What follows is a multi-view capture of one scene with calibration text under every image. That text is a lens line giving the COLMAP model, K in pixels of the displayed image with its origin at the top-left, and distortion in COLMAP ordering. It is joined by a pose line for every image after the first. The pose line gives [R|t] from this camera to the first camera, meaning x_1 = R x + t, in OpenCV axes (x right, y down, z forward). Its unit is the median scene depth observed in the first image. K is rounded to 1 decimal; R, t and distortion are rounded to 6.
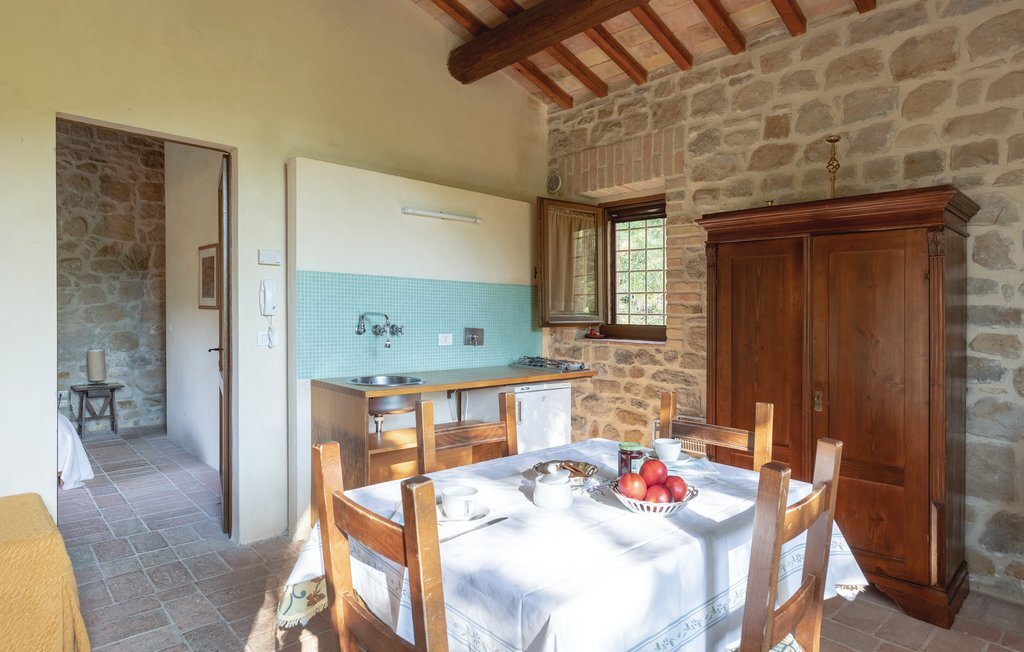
lens RADIAL K [[594.5, 0, 514.4], [0, 594.5, 323.3], [0, 0, 1]] dist [0.000637, 0.000684]
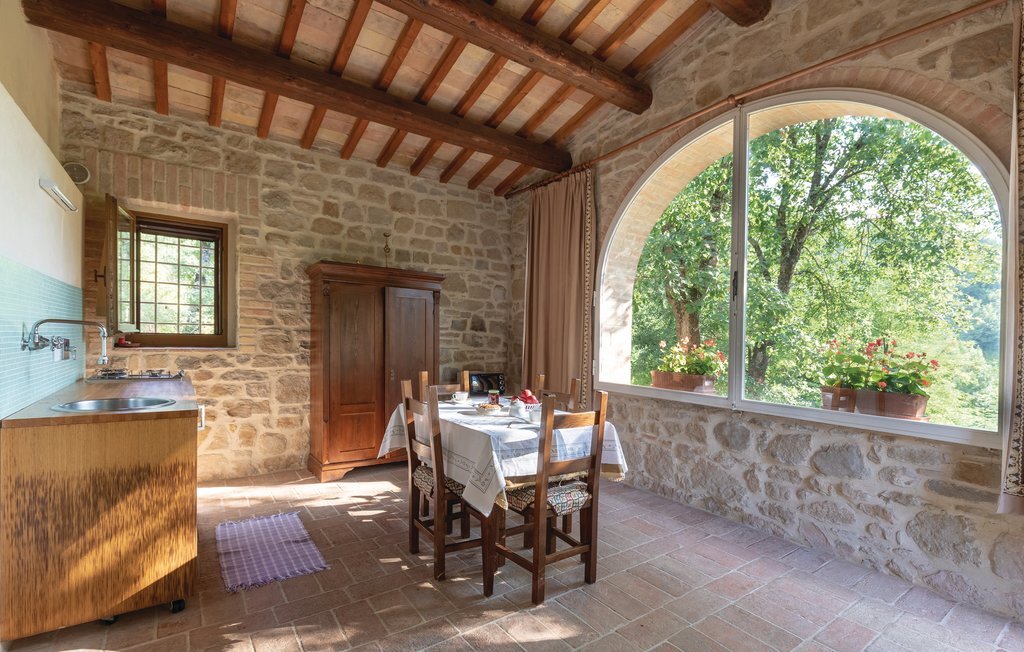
lens RADIAL K [[475.7, 0, 514.7], [0, 475.7, 330.8], [0, 0, 1]] dist [0.001155, -0.000759]
pose [[0.103724, 0.003272, 0.994601, -0.683165], [-0.006994, 0.999972, -0.002560, -0.004755], [-0.994582, -0.006691, 0.103744, 0.333515]]
